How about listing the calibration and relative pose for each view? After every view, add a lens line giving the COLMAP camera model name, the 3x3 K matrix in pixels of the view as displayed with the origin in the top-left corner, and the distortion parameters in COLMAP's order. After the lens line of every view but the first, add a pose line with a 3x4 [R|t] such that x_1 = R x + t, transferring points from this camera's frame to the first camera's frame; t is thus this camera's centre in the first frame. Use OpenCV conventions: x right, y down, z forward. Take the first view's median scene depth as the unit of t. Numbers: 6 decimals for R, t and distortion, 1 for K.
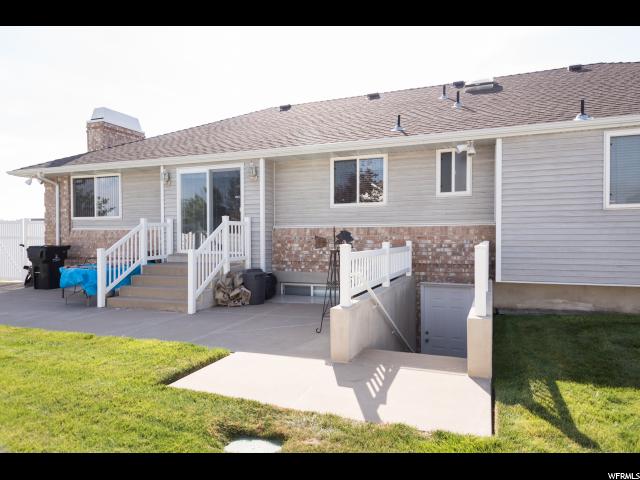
lens RADIAL K [[490.4, 0, 319.7], [0, 490.4, 218.2], [0, 0, 1]] dist [0.002447, 0.001847]
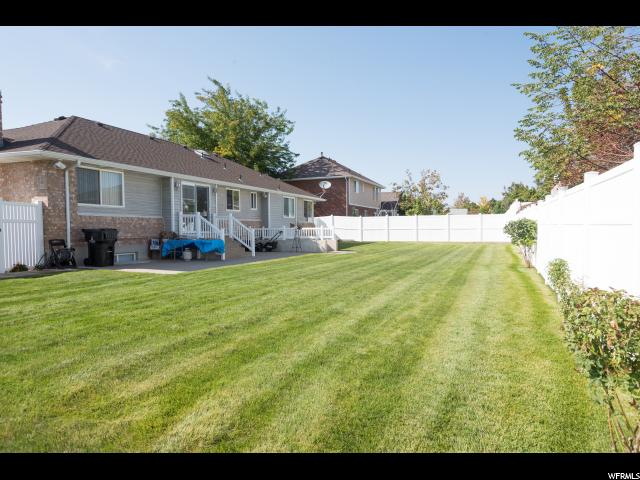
lens RADIAL K [[446.3, 0, 320.0], [0, 446.3, 240.0], [0, 0, 1]] dist [-0.075421, 0.003161]
pose [[-0.058228, 0.000075, 0.998303, -1.879952], [0.006540, 0.999979, 0.000306, 0.103844], [-0.998282, 0.006547, -0.058227, 0.659857]]
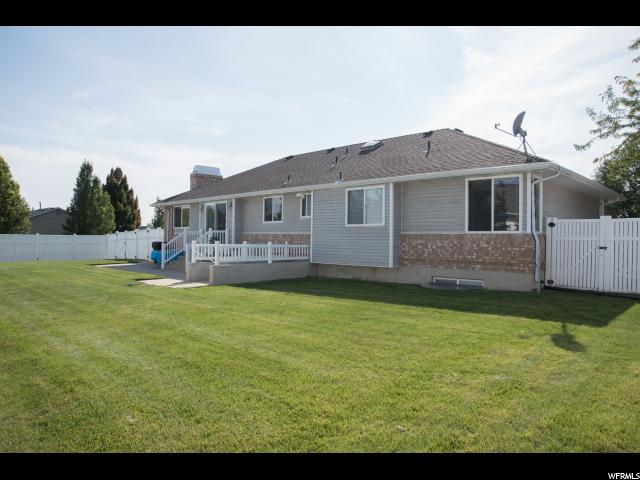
lens RADIAL K [[446.3, 0, 320.0], [0, 446.3, 240.0], [0, 0, 1]] dist [-0.075421, 0.003161]
pose [[0.942645, 0.026876, -0.332714, 0.771703], [-0.021334, 0.999566, 0.020298, 0.000591], [0.333116, -0.012035, 0.942809, -0.540724]]
